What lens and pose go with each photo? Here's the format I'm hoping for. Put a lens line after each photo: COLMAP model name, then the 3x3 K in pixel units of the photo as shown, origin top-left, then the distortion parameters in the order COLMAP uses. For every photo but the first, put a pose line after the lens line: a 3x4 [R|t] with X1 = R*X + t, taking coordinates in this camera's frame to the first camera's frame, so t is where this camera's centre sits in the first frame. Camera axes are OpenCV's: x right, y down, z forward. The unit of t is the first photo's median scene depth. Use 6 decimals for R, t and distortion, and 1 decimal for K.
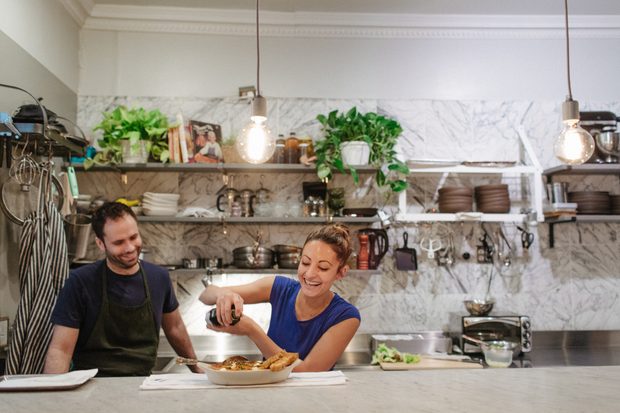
lens RADIAL K [[585.2, 0, 310.0], [0, 585.2, 206.5], [0, 0, 1]] dist [0.002779, 0.002753]
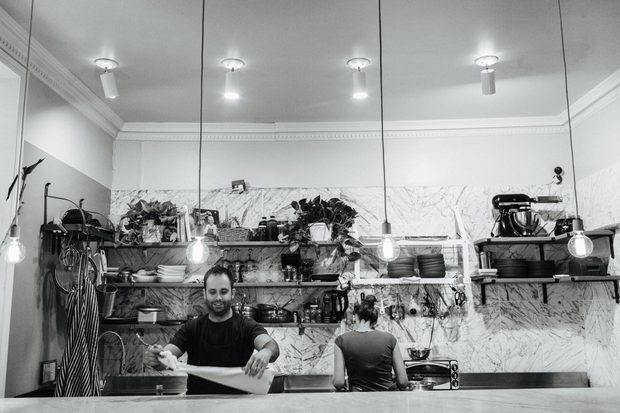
lens RADIAL K [[585.2, 0, 310.0], [0, 585.2, 206.5], [0, 0, 1]] dist [0.002779, 0.002753]
pose [[0.997237, -0.019321, -0.071734, 0.145283], [0.013490, 0.996631, -0.080905, -0.041368], [0.073055, 0.079713, 0.994137, -0.277438]]
